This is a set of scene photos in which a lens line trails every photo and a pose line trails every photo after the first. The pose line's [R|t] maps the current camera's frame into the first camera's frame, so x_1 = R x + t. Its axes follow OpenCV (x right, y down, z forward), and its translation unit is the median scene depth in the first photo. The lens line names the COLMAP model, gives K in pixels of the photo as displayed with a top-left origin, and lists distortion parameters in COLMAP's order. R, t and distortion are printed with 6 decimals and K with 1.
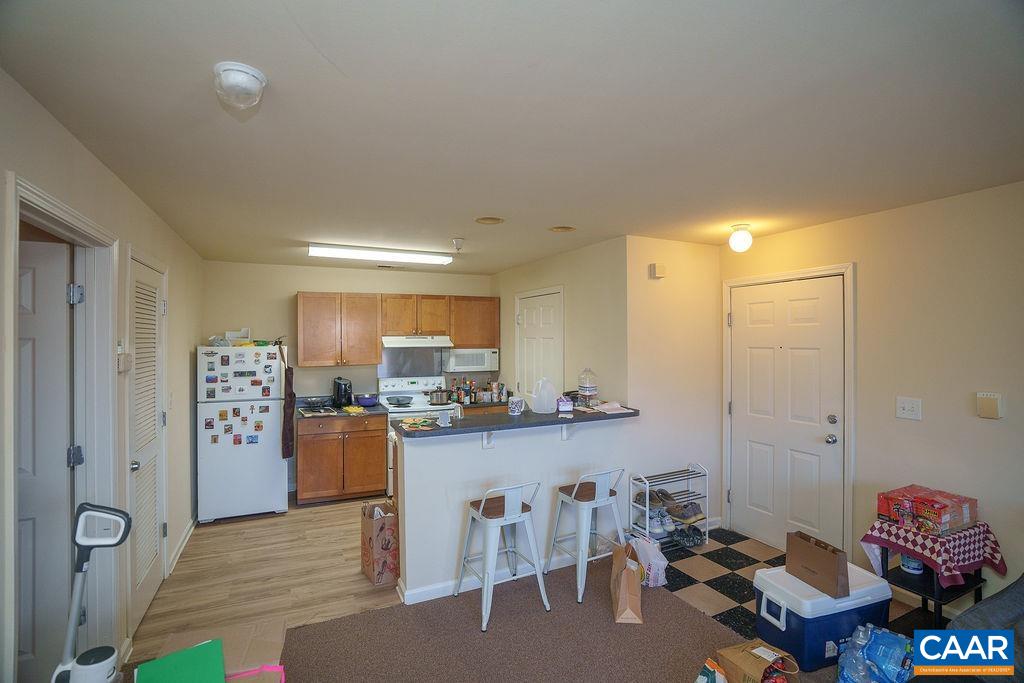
lens RADIAL K [[471.5, 0, 514.6], [0, 471.5, 335.7], [0, 0, 1]] dist [-0.075738, 0.028243]
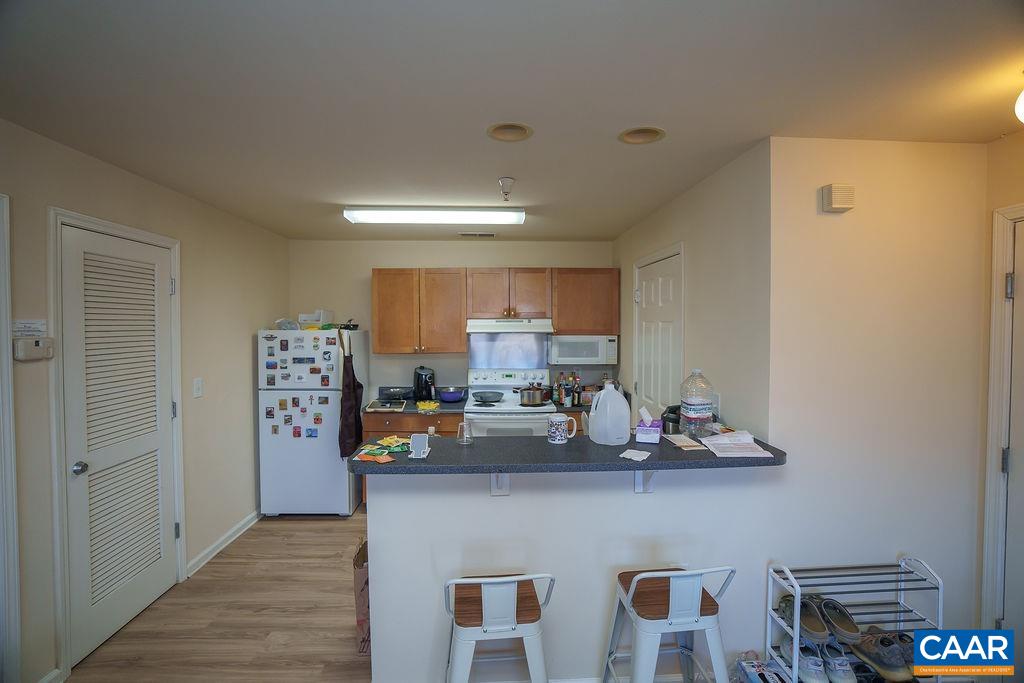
lens RADIAL K [[471.5, 0, 514.6], [0, 471.5, 335.7], [0, 0, 1]] dist [-0.075738, 0.028243]
pose [[0.919732, 0.014131, -0.392292, 0.150418], [-0.001340, 0.999459, 0.032863, 0.003720], [0.392544, -0.029700, 0.919253, 0.319797]]
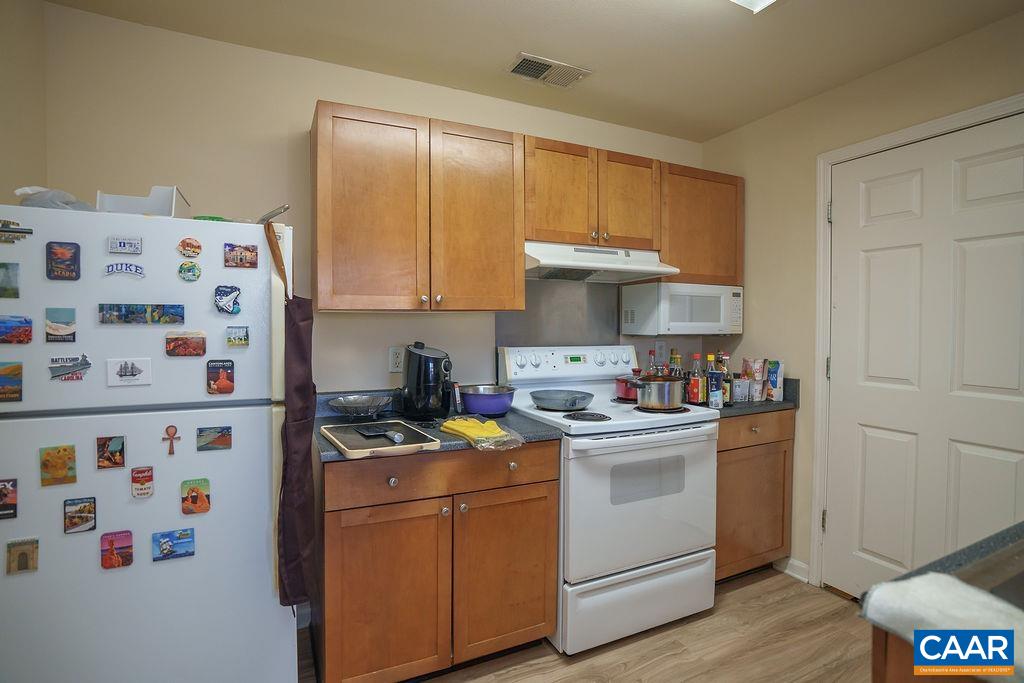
lens RADIAL K [[498.2, 0, 514.3], [0, 498.2, 334.1], [0, 0, 1]] dist [-0.080738, 0.031472]
pose [[0.999977, 0.004916, 0.004715, -0.356742], [-0.005035, 0.999658, 0.025645, 0.085151], [-0.004587, -0.025668, 0.999660, 0.698073]]
